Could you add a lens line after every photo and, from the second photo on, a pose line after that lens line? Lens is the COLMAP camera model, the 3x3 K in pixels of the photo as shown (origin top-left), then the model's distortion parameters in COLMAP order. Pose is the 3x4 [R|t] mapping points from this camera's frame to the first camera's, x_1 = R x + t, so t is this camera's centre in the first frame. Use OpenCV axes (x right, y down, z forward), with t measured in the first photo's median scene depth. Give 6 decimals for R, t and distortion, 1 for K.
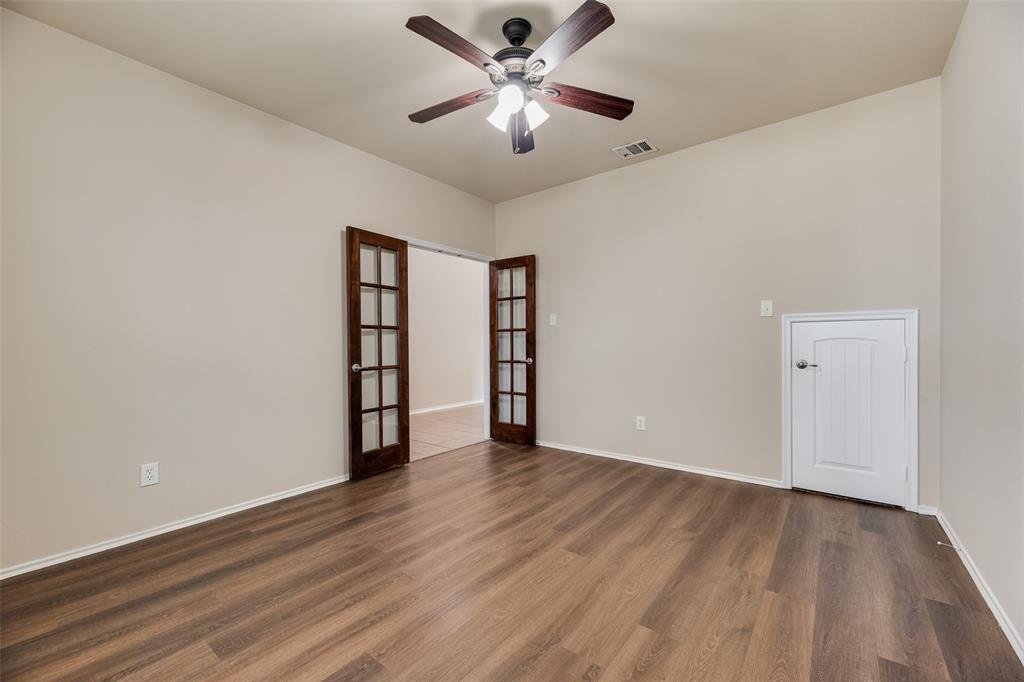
lens RADIAL K [[415.4, 0, 511.7], [0, 415.4, 342.4], [0, 0, 1]] dist [0.008881, -0.000119]
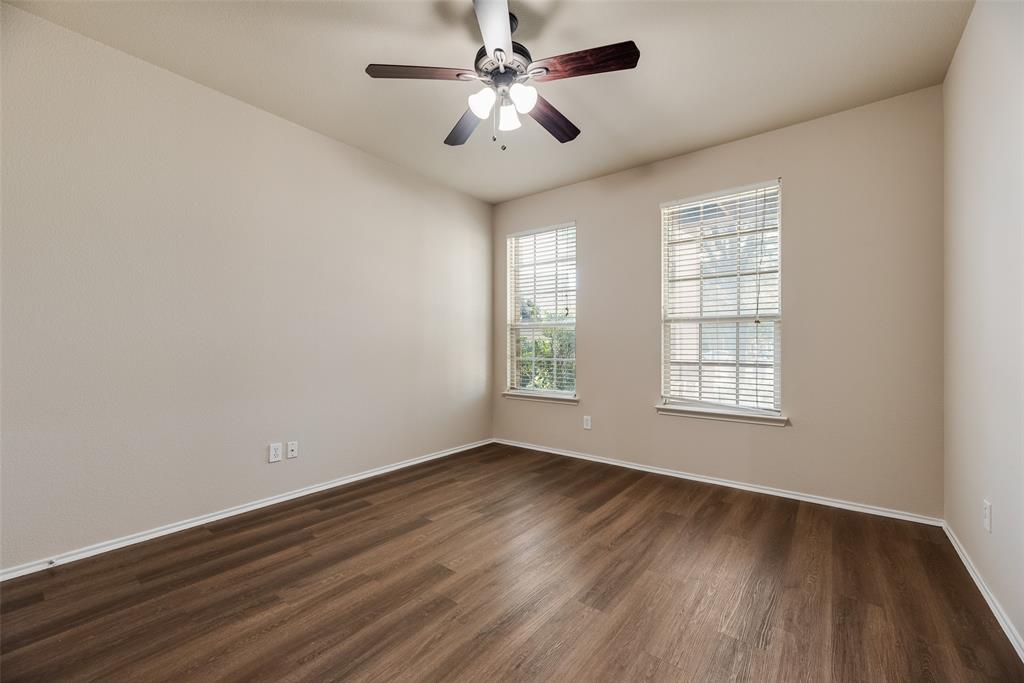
lens RADIAL K [[415.4, 0, 512.2], [0, 415.4, 344.5], [0, 0, 1]] dist [0.008881, -0.000119]
pose [[-0.999960, 0.007352, -0.005079, 0.000972], [0.007386, 0.999950, -0.006739, 0.002515], [0.005030, -0.006777, -0.999964, 1.933143]]
